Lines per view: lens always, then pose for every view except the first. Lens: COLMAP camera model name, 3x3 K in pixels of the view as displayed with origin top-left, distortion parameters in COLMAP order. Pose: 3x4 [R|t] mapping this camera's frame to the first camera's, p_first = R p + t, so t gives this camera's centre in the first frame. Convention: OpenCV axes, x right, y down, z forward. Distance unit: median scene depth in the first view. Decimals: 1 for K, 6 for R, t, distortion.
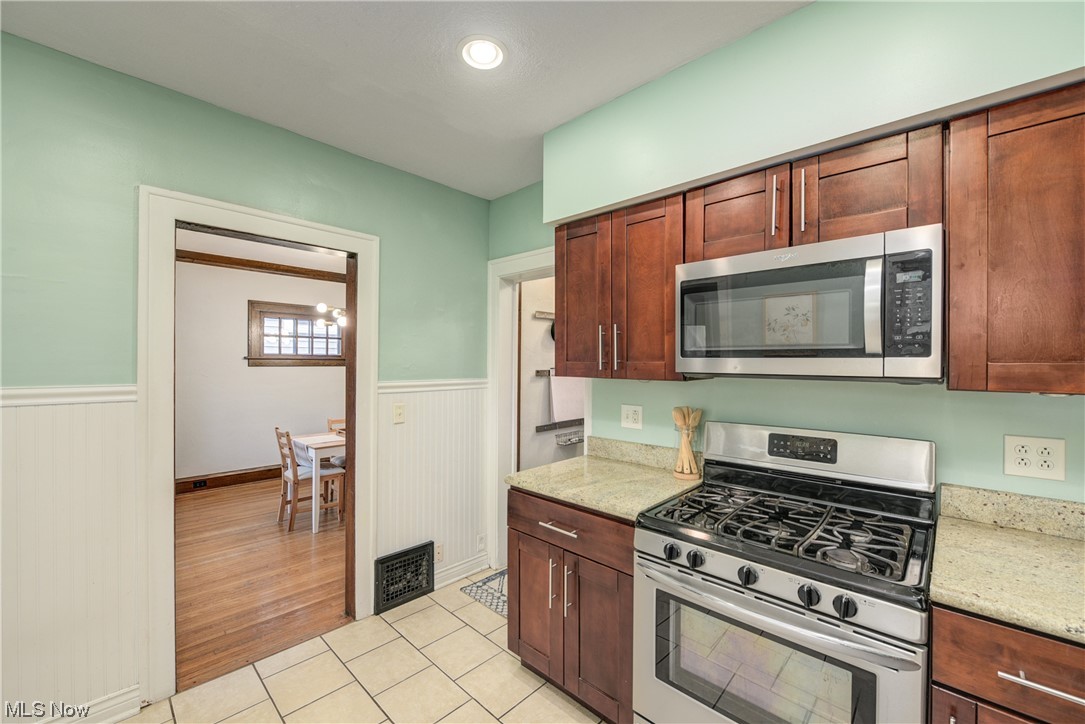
lens RADIAL K [[436.0, 0, 547.9], [0, 436.0, 362.9], [0, 0, 1]] dist [-0.009205, -0.000301]
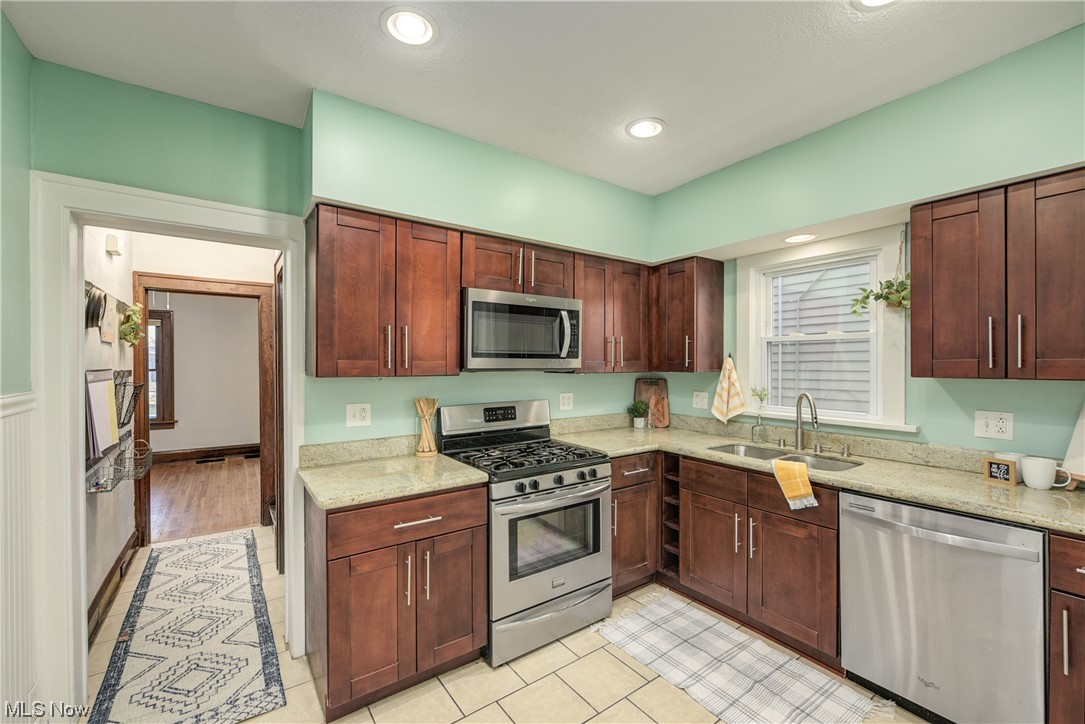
lens RADIAL K [[445.5, 0, 542.5], [0, 445.5, 362.0], [0, 0, 1]] dist [-0.000033, 0.000096]
pose [[0.192638, -0.003964, 0.981262, -0.978880], [-0.001289, 0.999990, 0.004293, -0.004808], [-0.981269, -0.002092, 0.192631, 0.512299]]
